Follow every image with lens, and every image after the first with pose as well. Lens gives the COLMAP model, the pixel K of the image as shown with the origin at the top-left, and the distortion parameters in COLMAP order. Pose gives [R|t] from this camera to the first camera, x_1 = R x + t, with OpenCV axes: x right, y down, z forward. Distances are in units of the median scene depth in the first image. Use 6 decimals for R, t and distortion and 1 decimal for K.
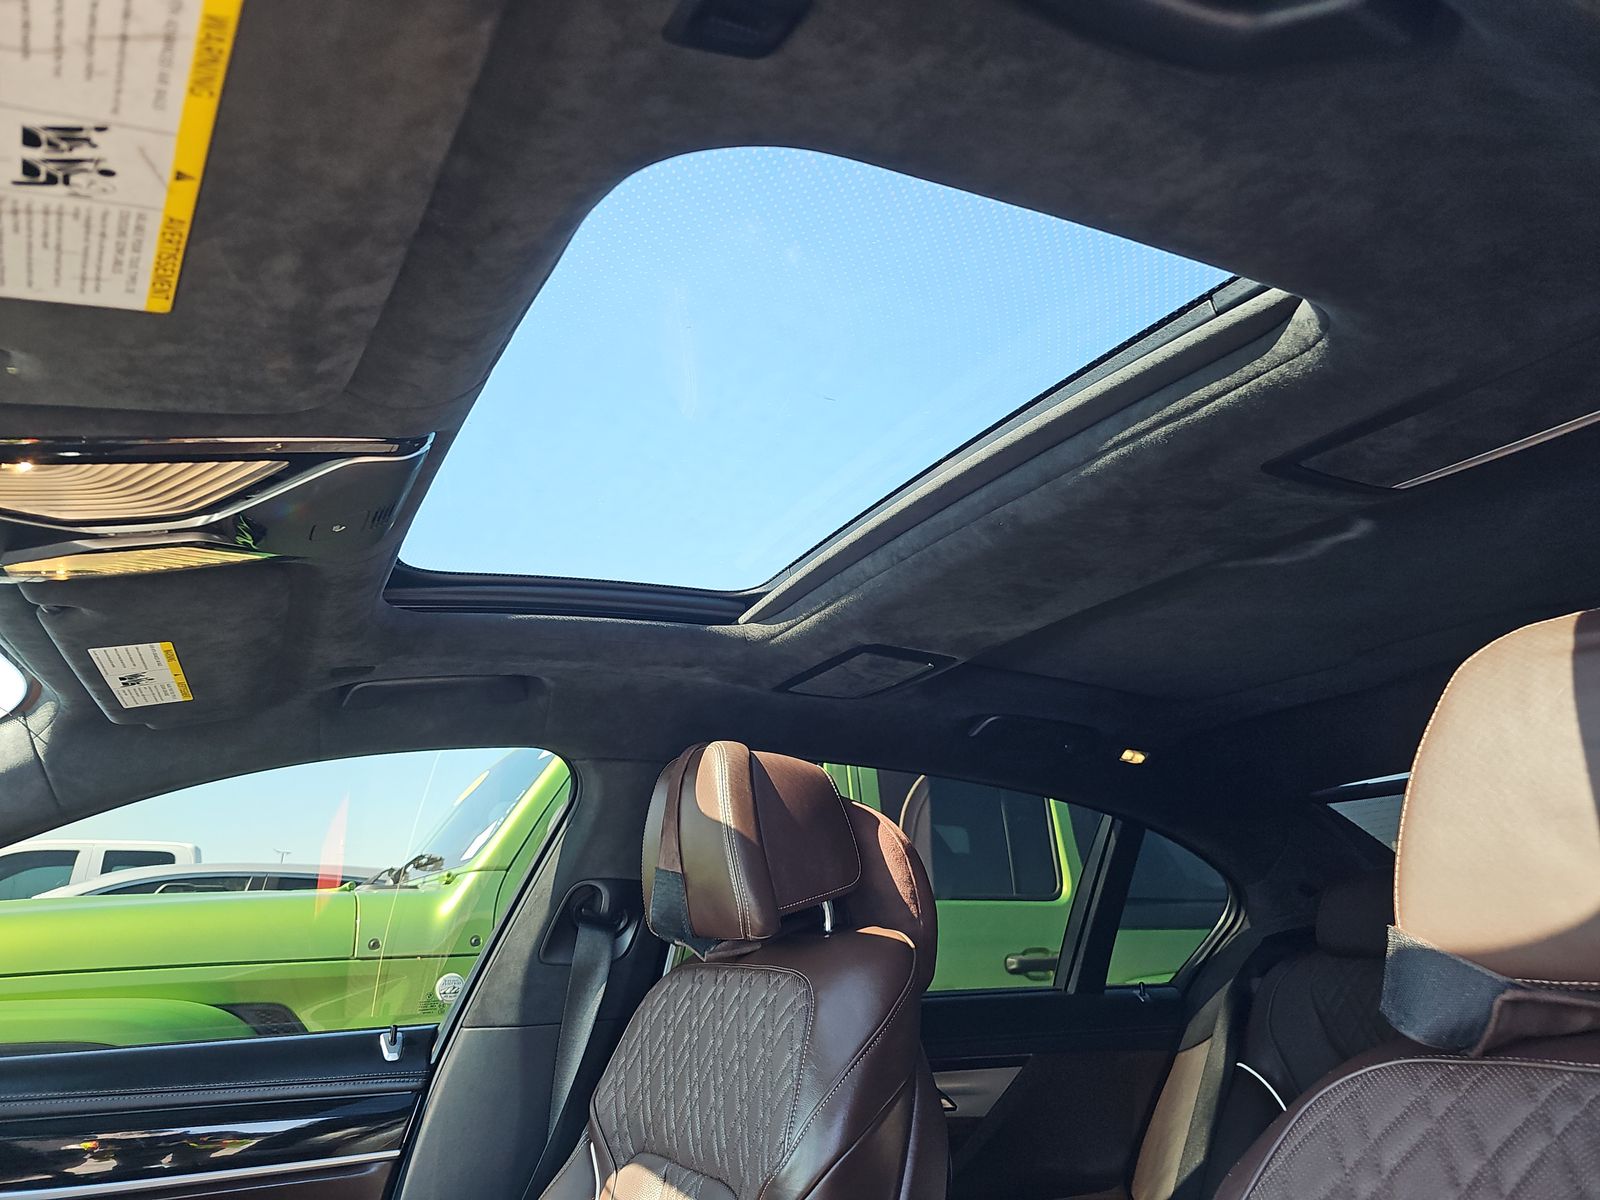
lens RADIAL K [[1079.1, 0, 799.4], [0, 1079.1, 585.7], [0, 0, 1]] dist [0.053506, -0.063431]
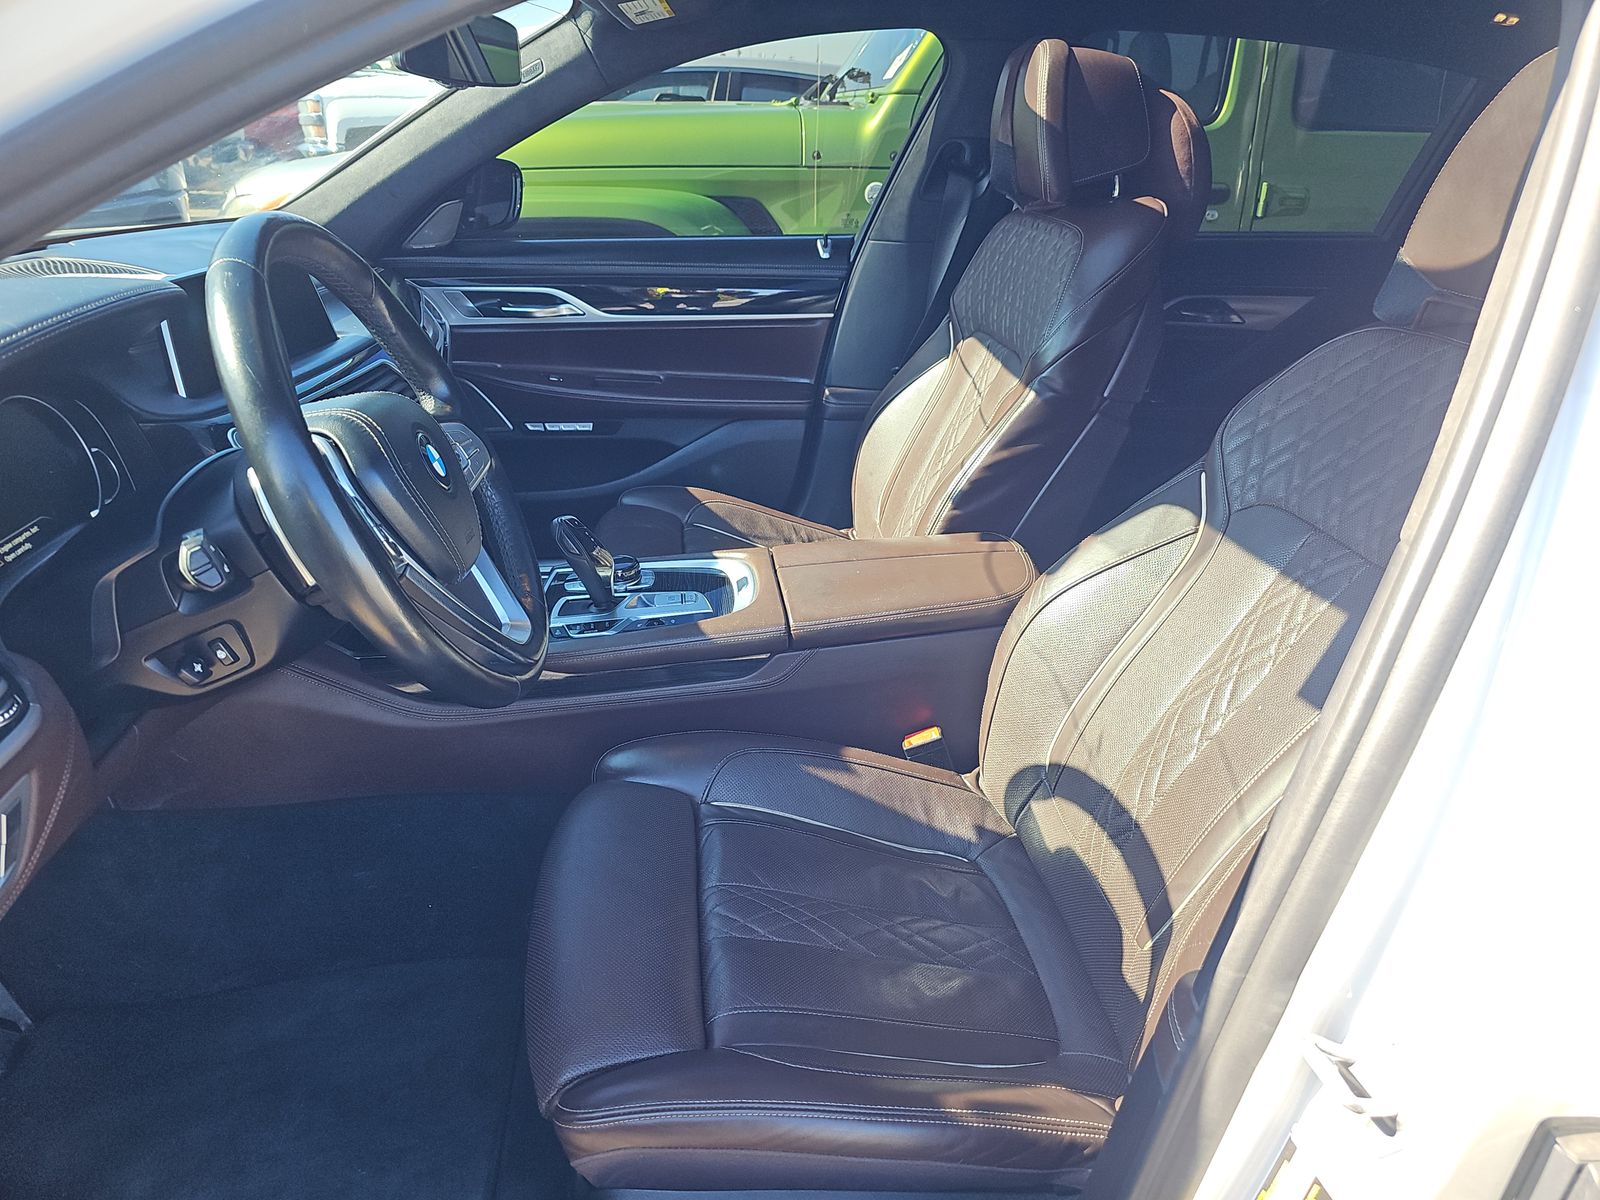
lens RADIAL K [[1079.1, 0, 799.4], [0, 1079.1, 585.7], [0, 0, 1]] dist [0.053506, -0.063431]
pose [[0.927467, 0.179035, -0.328255, 0.166892], [0.081597, 0.759836, 0.644974, -0.190494], [0.364892, -0.624977, 0.690114, -0.331496]]
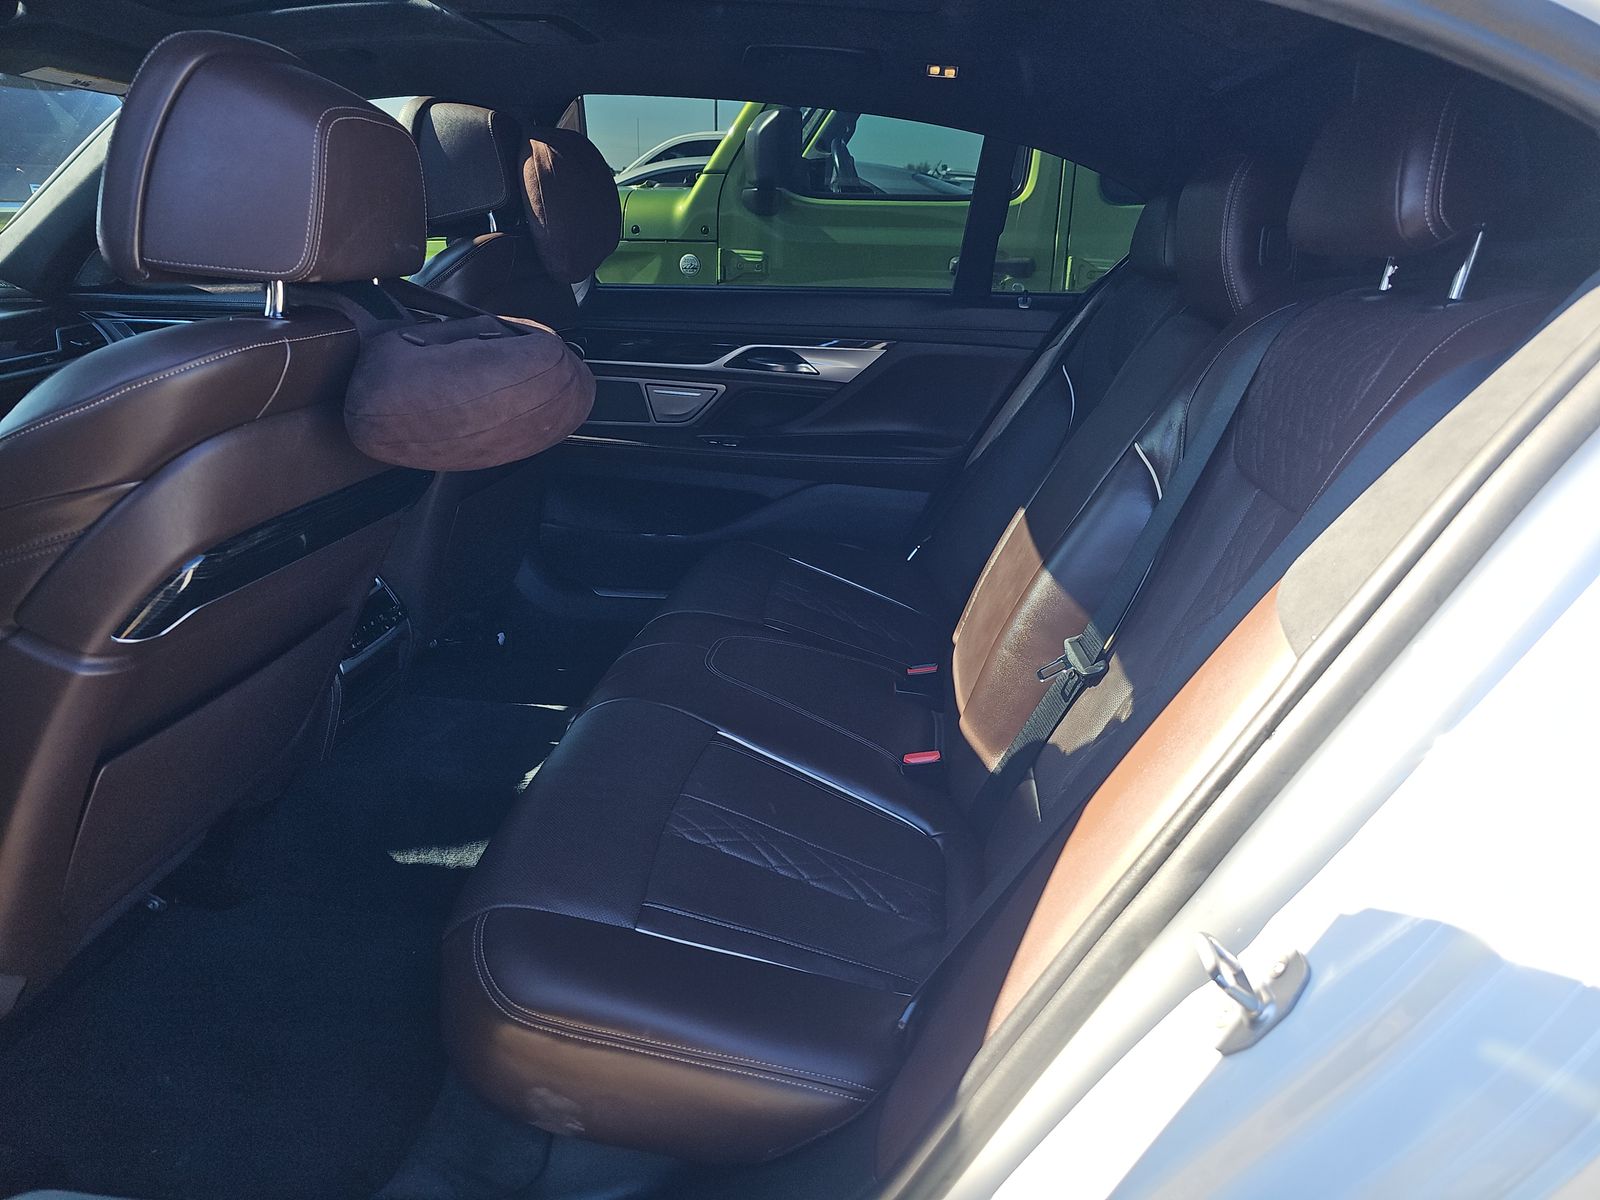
lens RADIAL K [[1079.1, 0, 799.4], [0, 1079.1, 585.7], [0, 0, 1]] dist [0.053506, -0.063431]
pose [[0.815941, 0.212102, -0.537822, 1.125864], [0.149034, 0.821663, 0.550144, -0.036953], [0.558595, -0.529039, 0.638819, 0.027634]]
